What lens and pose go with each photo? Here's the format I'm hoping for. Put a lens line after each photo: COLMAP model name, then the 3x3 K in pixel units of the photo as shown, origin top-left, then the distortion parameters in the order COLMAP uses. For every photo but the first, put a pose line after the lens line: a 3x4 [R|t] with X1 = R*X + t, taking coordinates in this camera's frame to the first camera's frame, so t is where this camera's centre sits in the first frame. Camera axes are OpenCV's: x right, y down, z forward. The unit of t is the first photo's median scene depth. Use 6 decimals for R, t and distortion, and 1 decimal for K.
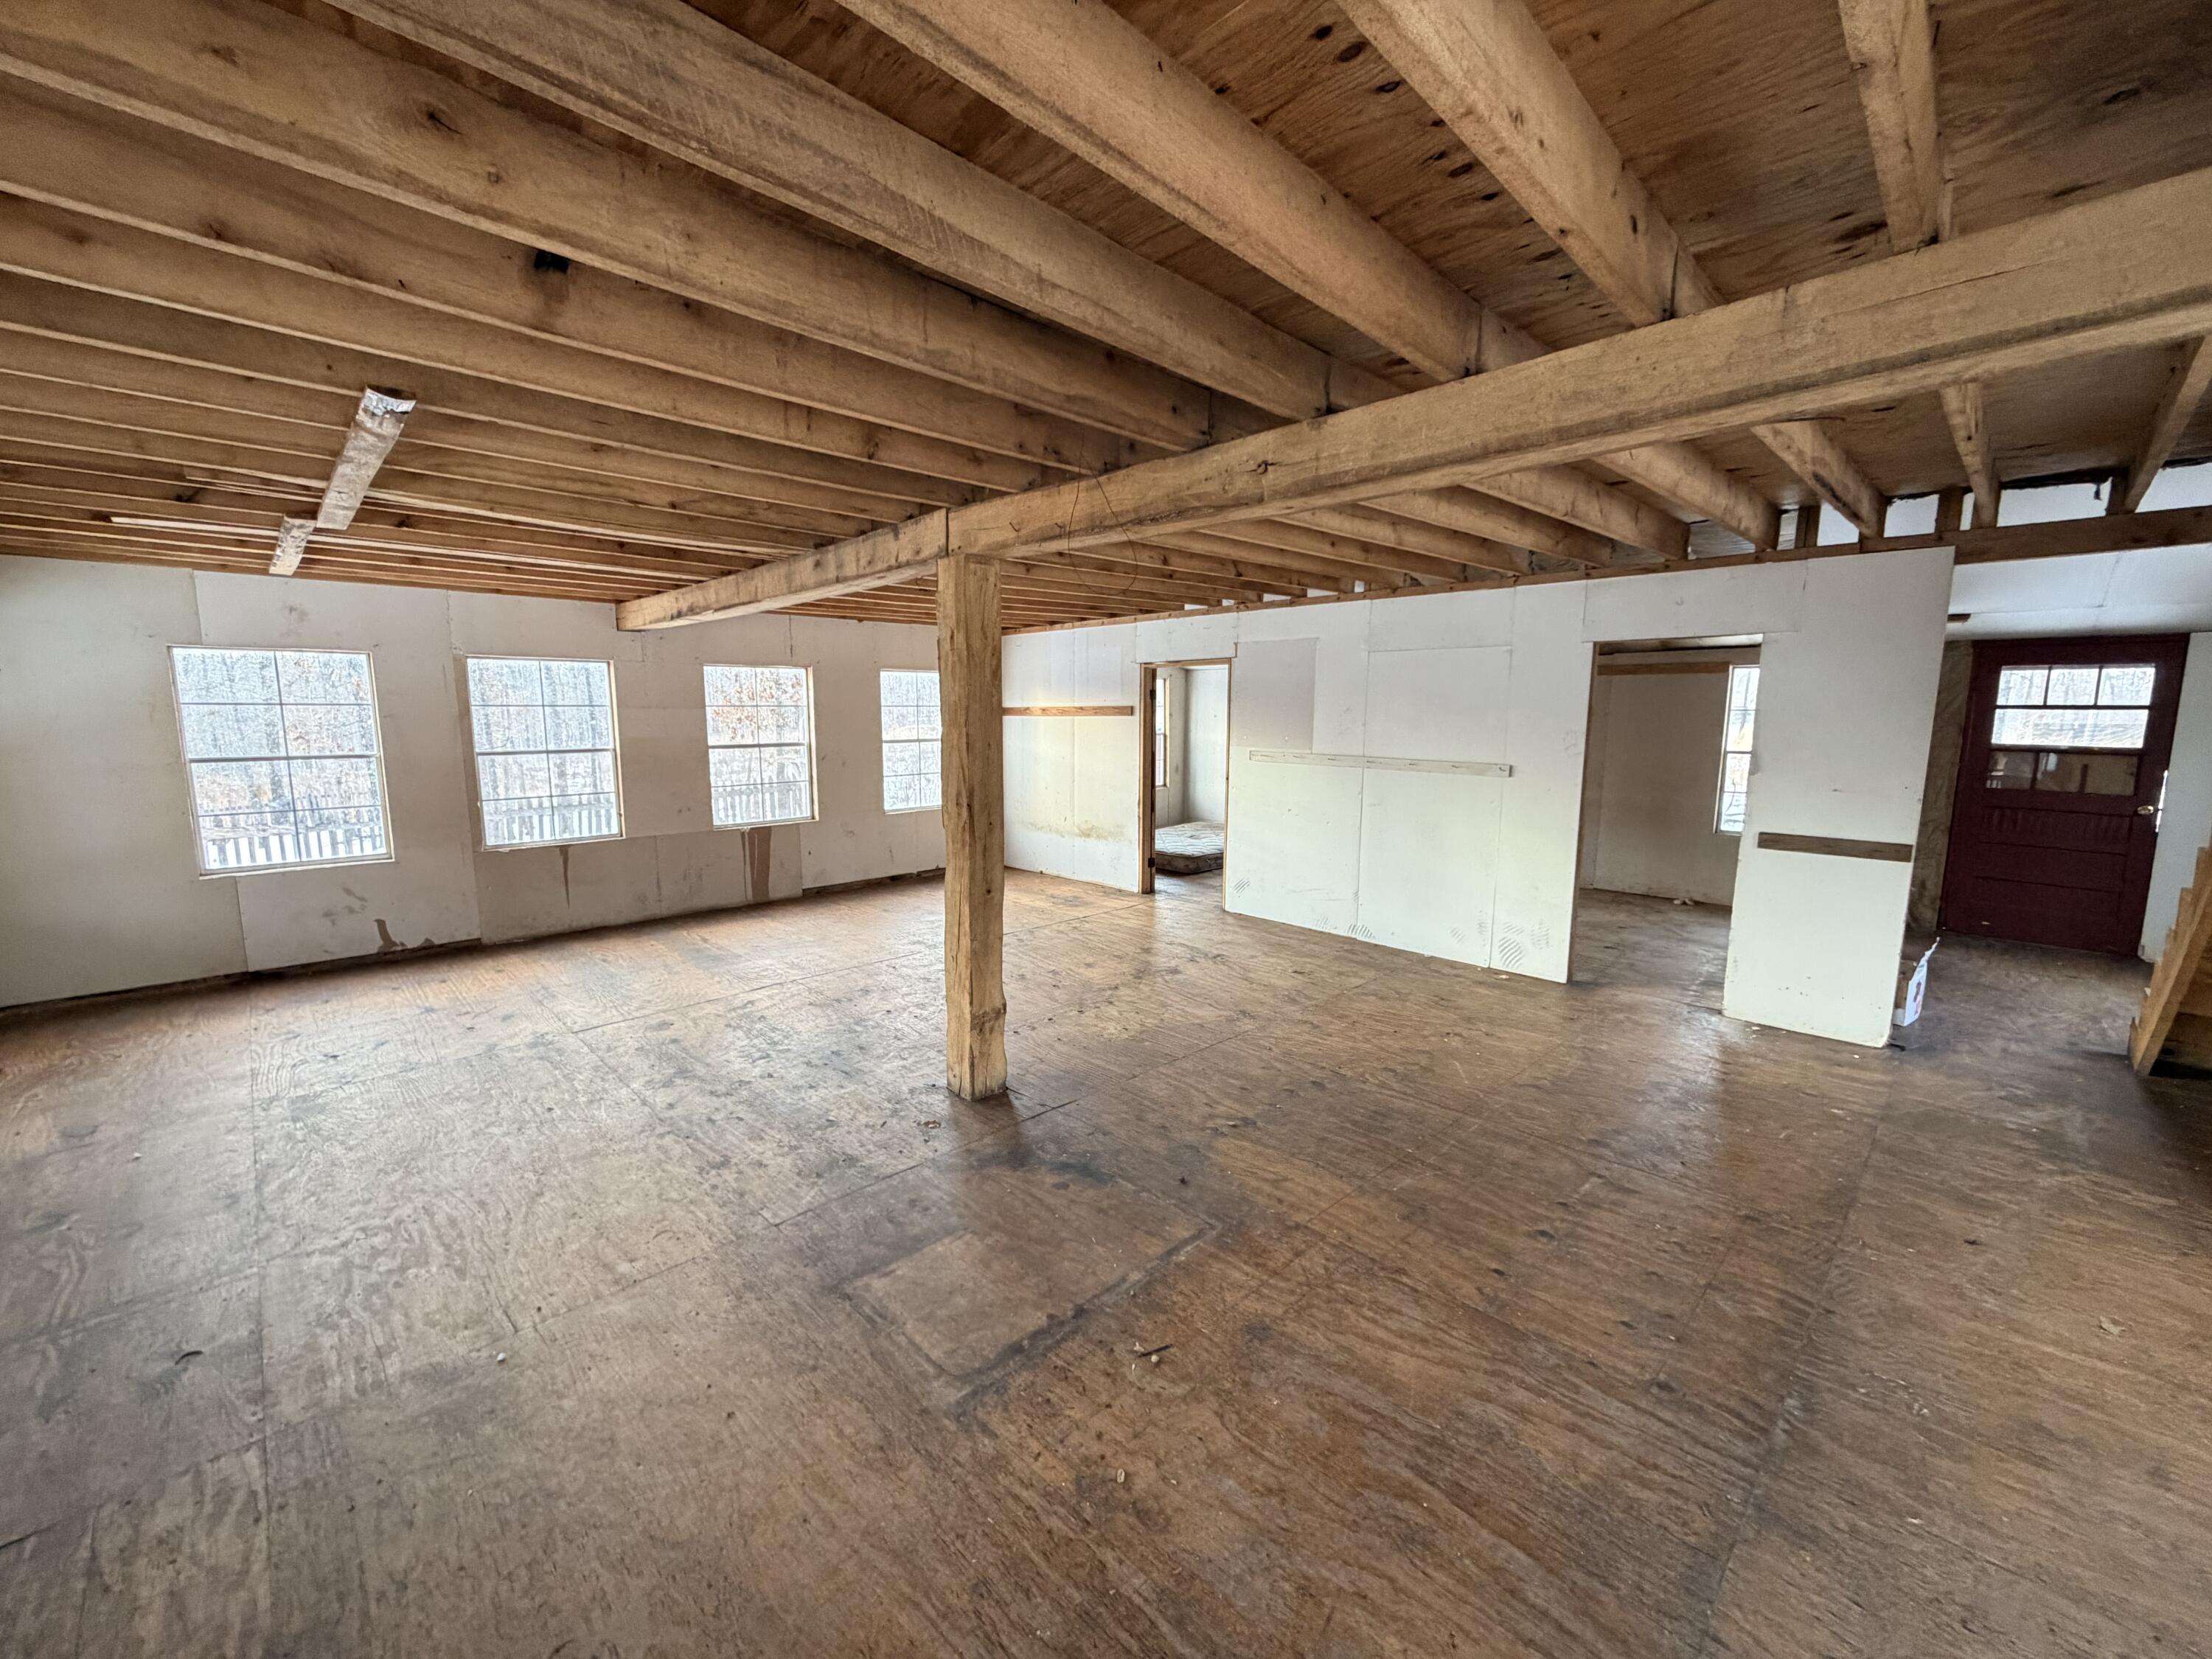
lens RADIAL K [[884.6, 0, 1097.8], [0, 884.6, 835.3], [0, 0, 1]] dist [0.001097, 0.000113]
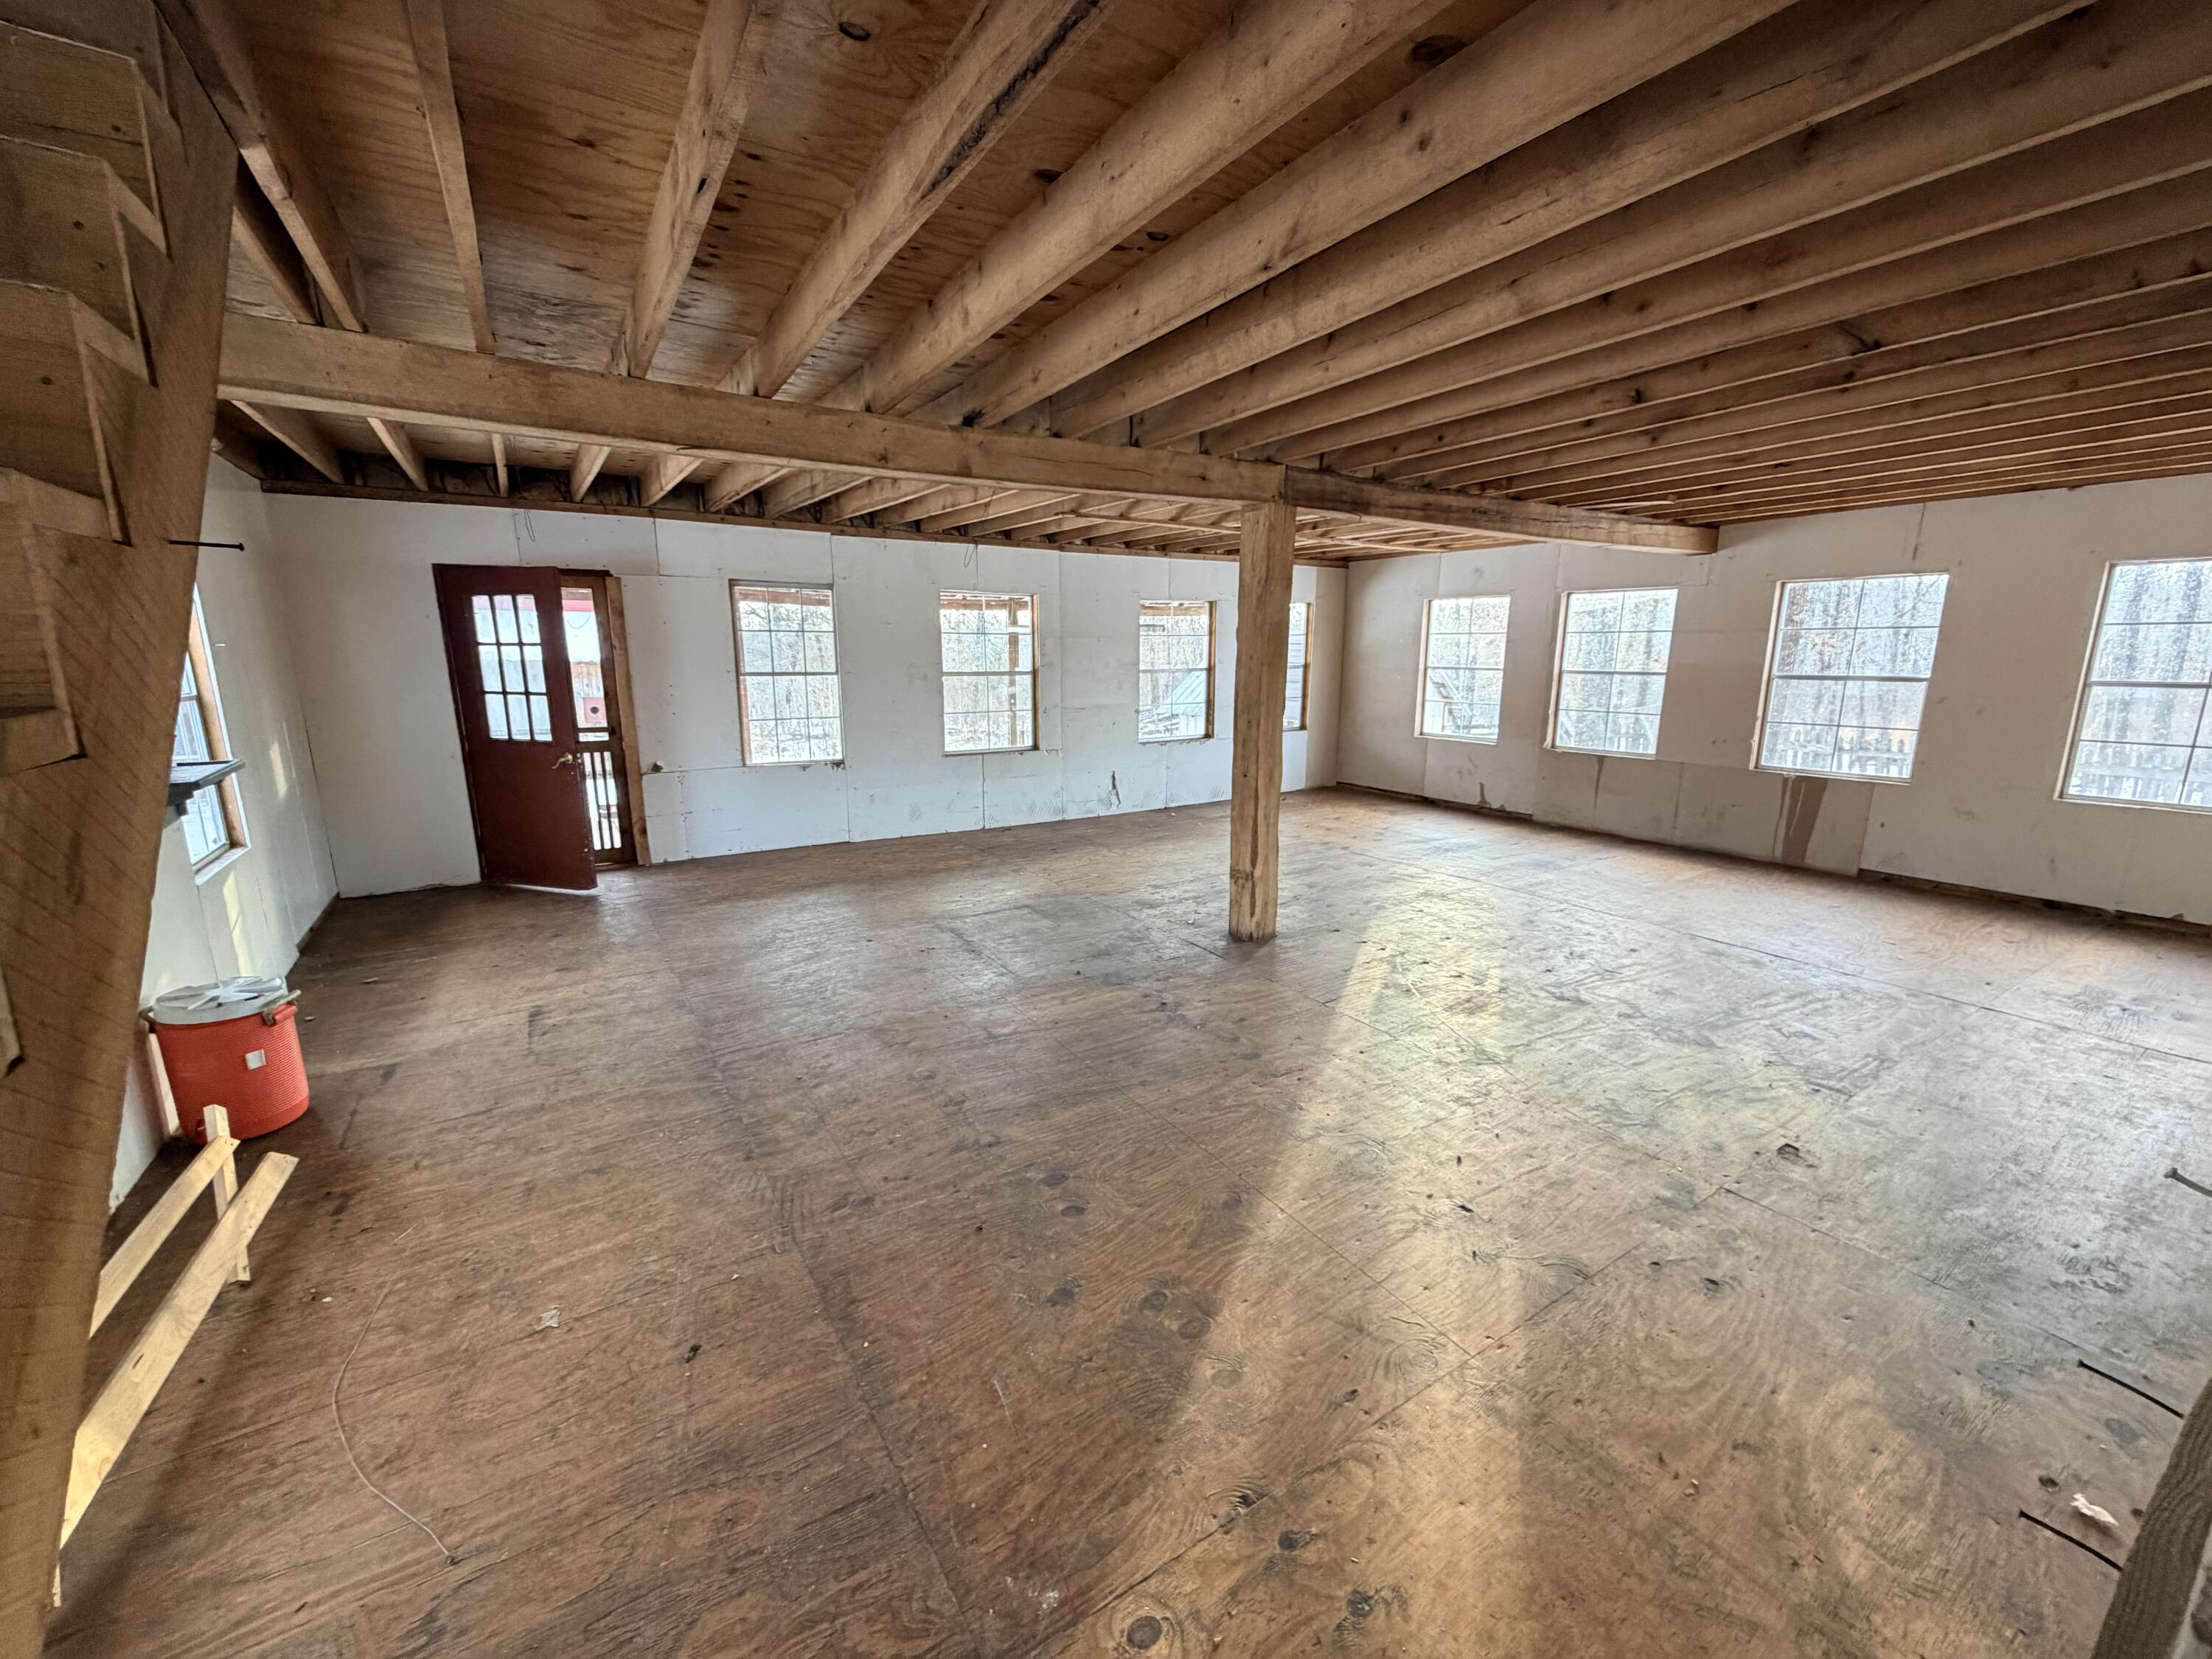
lens RADIAL K [[884.6, 0, 1097.8], [0, 884.6, 835.3], [0, 0, 1]] dist [0.001097, 0.000113]
pose [[-0.204943, 0.205259, -0.957009, 0.712968], [-0.137647, 0.962002, 0.235807, -0.076498], [0.969047, 0.180056, -0.168902, 0.638687]]
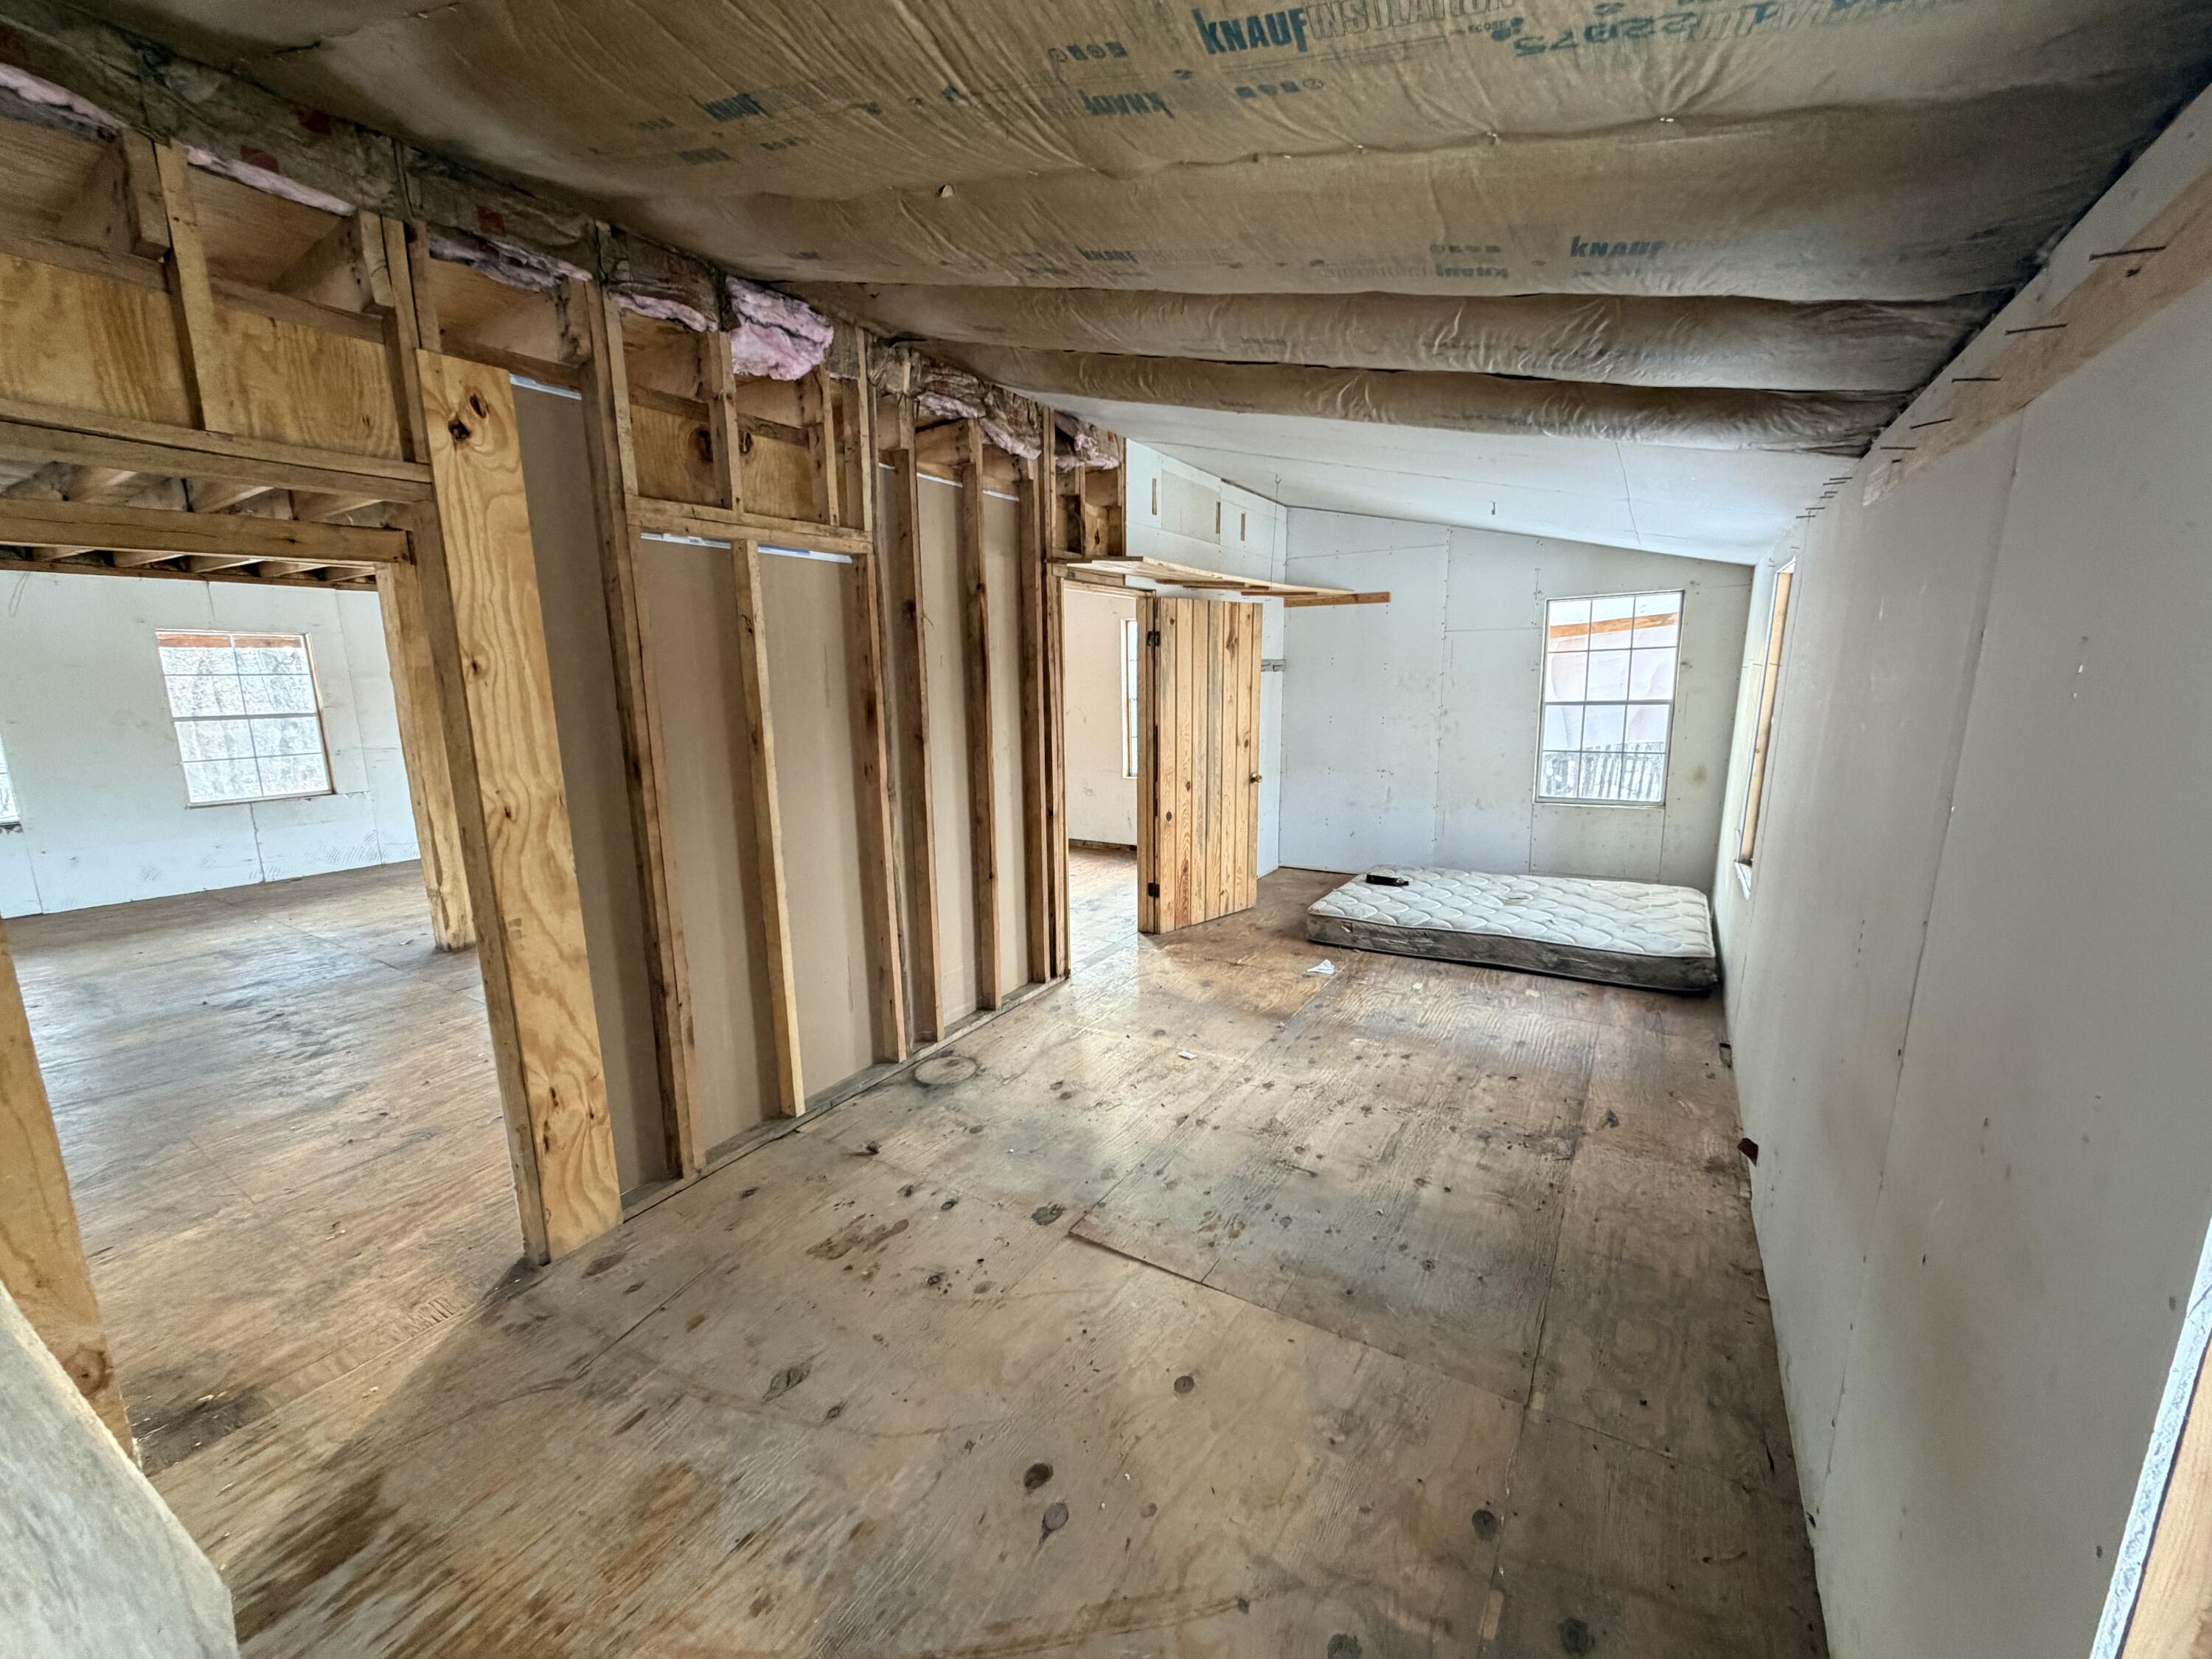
lens RADIAL K [[880.2, 0, 1106.0], [0, 880.2, 829.5], [0, 0, 1]] dist [-0.000541, -0.000197]
pose [[0.238760, 0.169161, -0.956231, 0.921893], [-0.123621, 0.981994, 0.142851, -0.143166], [0.963178, 0.084104, 0.255372, 1.056894]]
